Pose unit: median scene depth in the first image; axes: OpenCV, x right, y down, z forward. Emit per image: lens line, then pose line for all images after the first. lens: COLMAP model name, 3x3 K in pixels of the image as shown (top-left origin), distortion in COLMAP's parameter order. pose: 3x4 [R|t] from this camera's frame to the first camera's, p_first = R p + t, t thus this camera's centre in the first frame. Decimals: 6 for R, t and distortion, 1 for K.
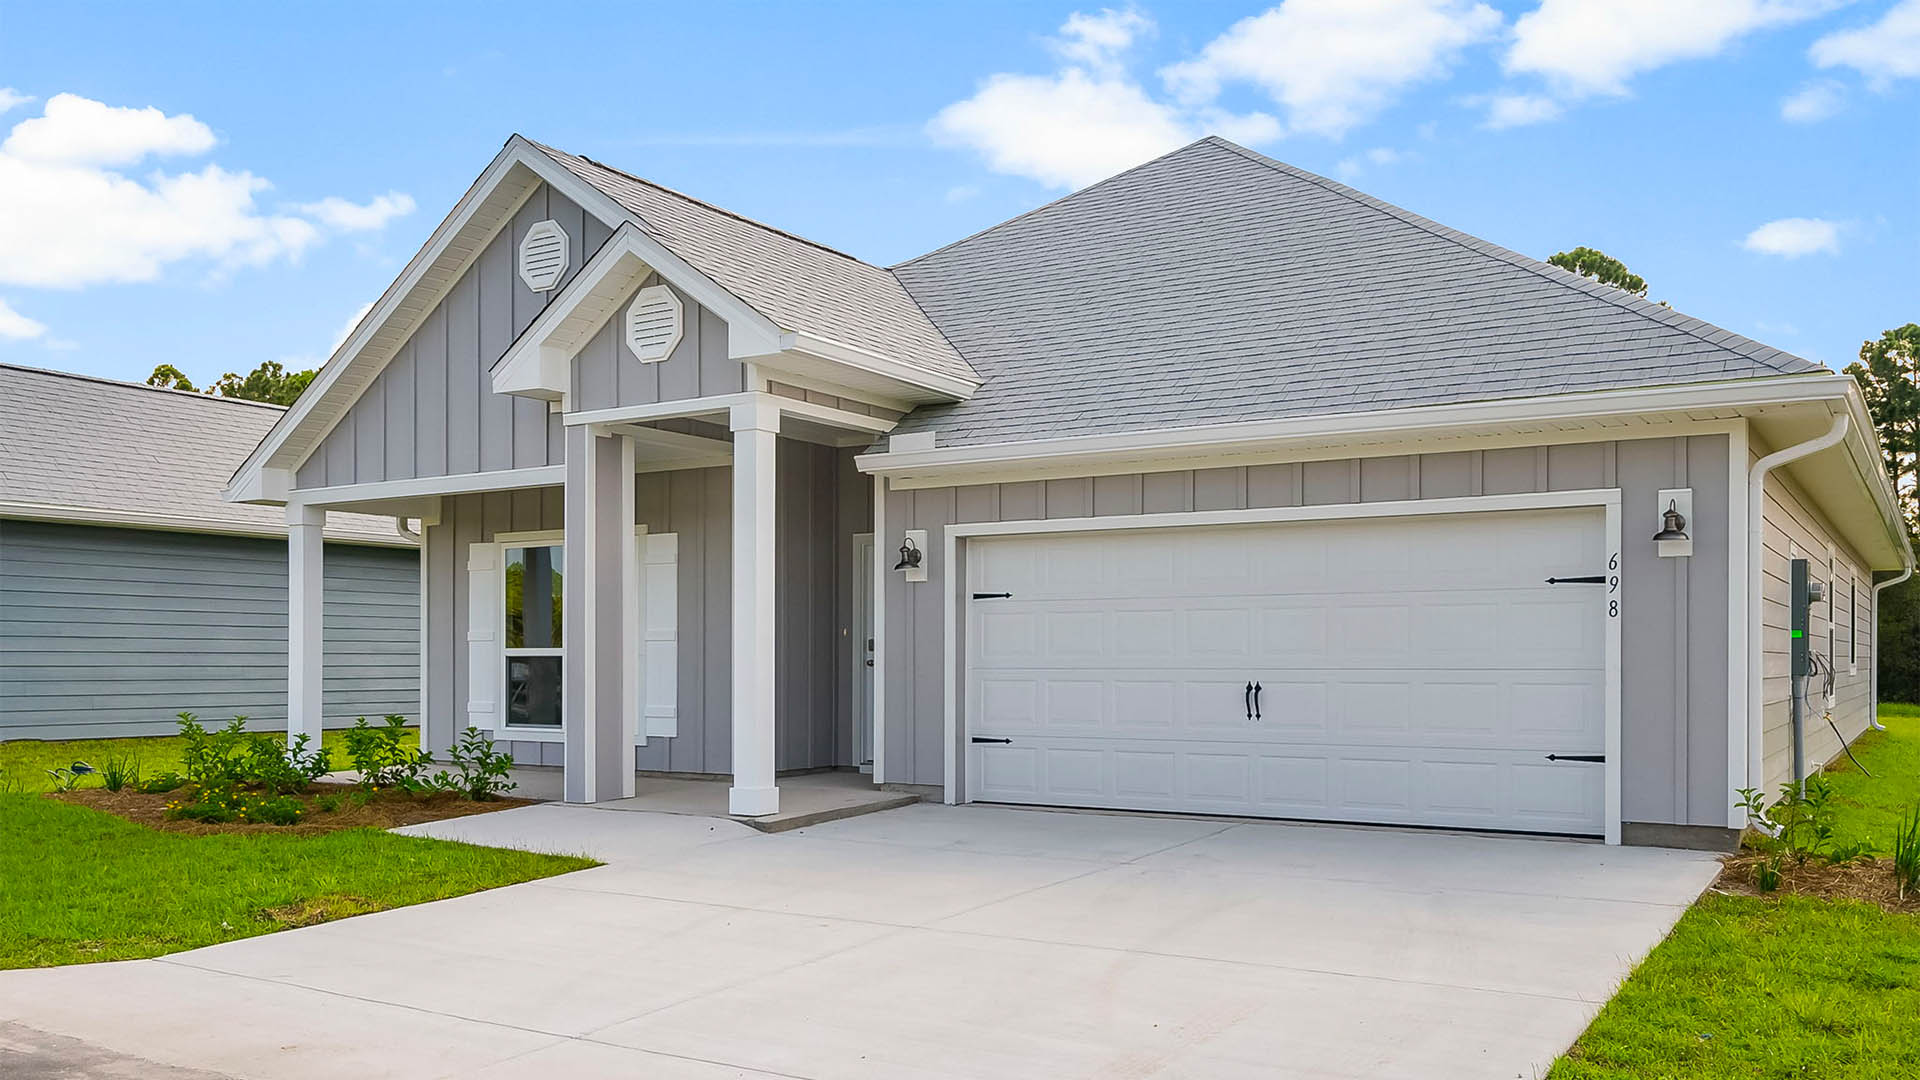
lens RADIAL K [[1584.9, 0, 959.5], [0, 1584.9, 492.7], [0, 0, 1]] dist [0.004305, 0.003475]
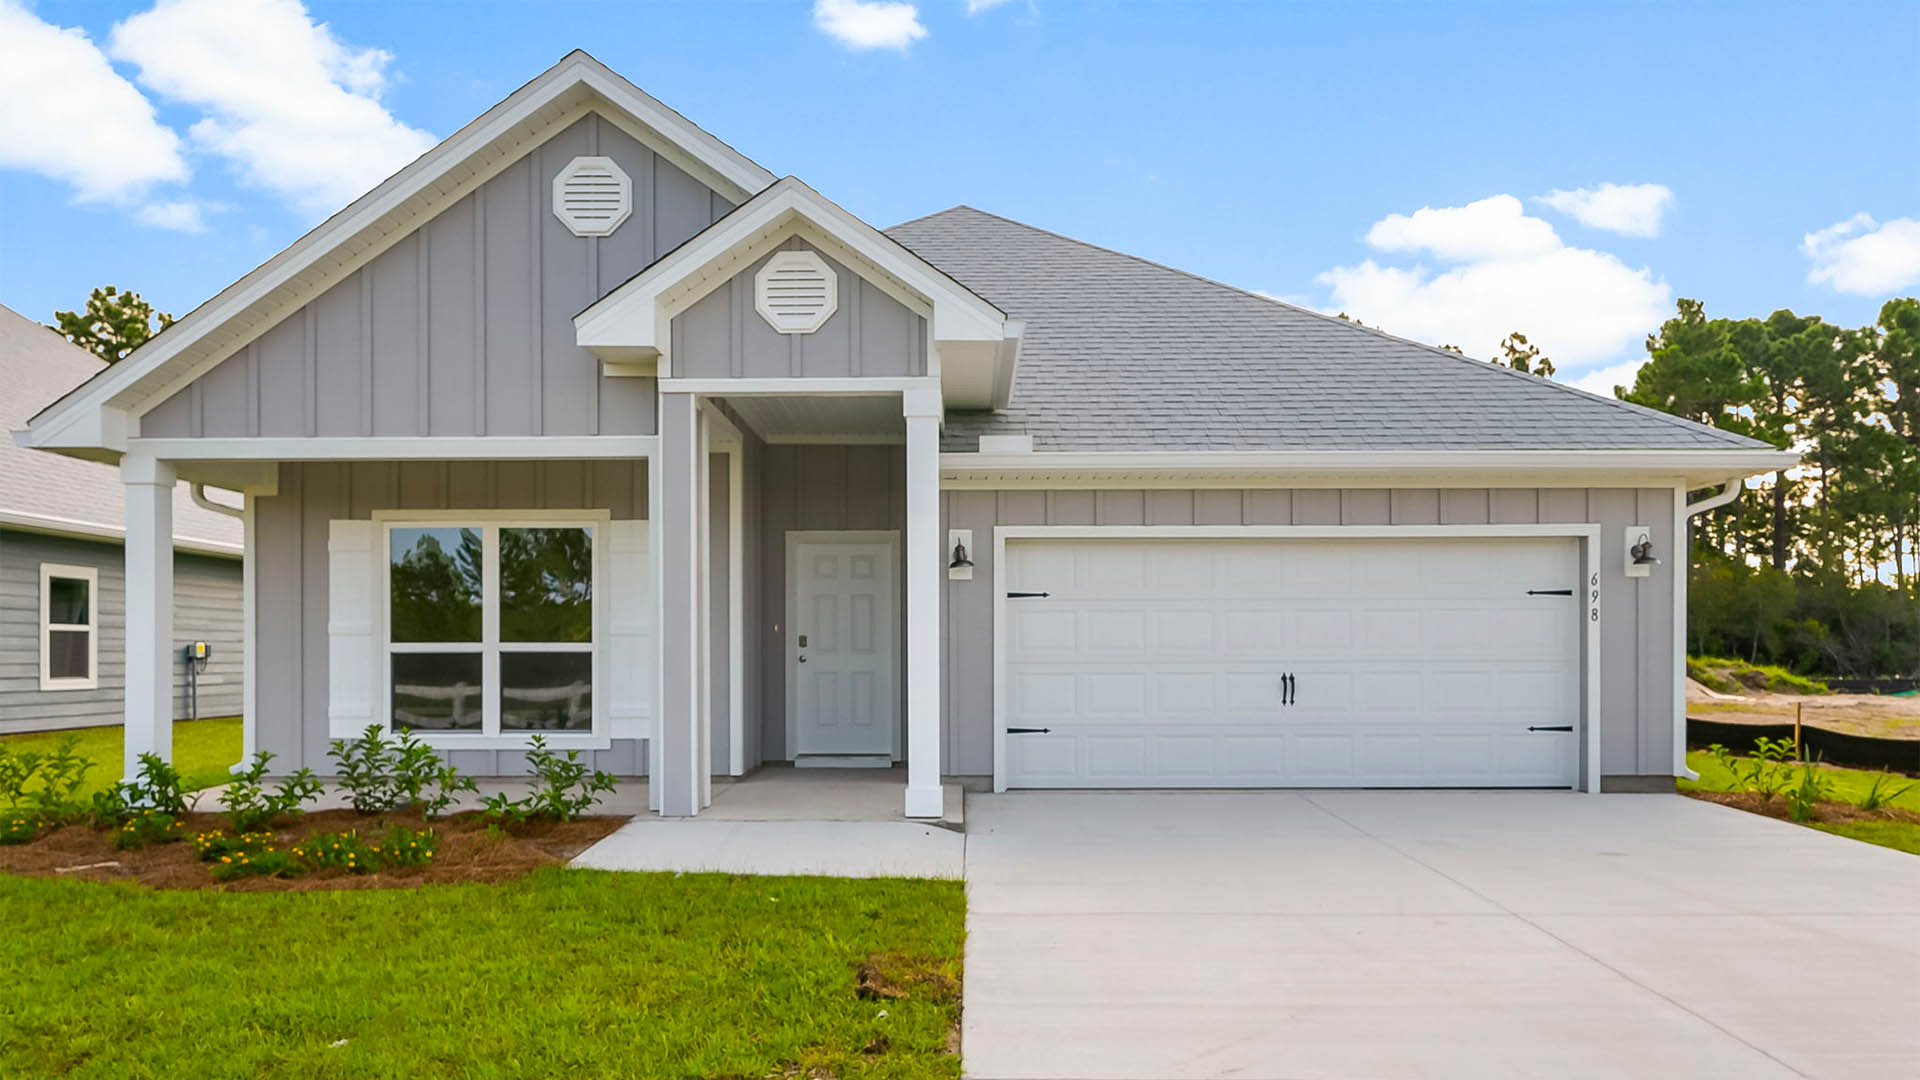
lens RADIAL K [[1277.2, 0, 962.3], [0, 1277.2, 552.1], [0, 0, 1]] dist [-0.003792, 0.004537]
pose [[0.846938, 0.040881, 0.530118, -0.481284], [-0.052853, 0.998575, 0.007432, 0.032934], [-0.529059, -0.034313, 0.847891, 0.303523]]
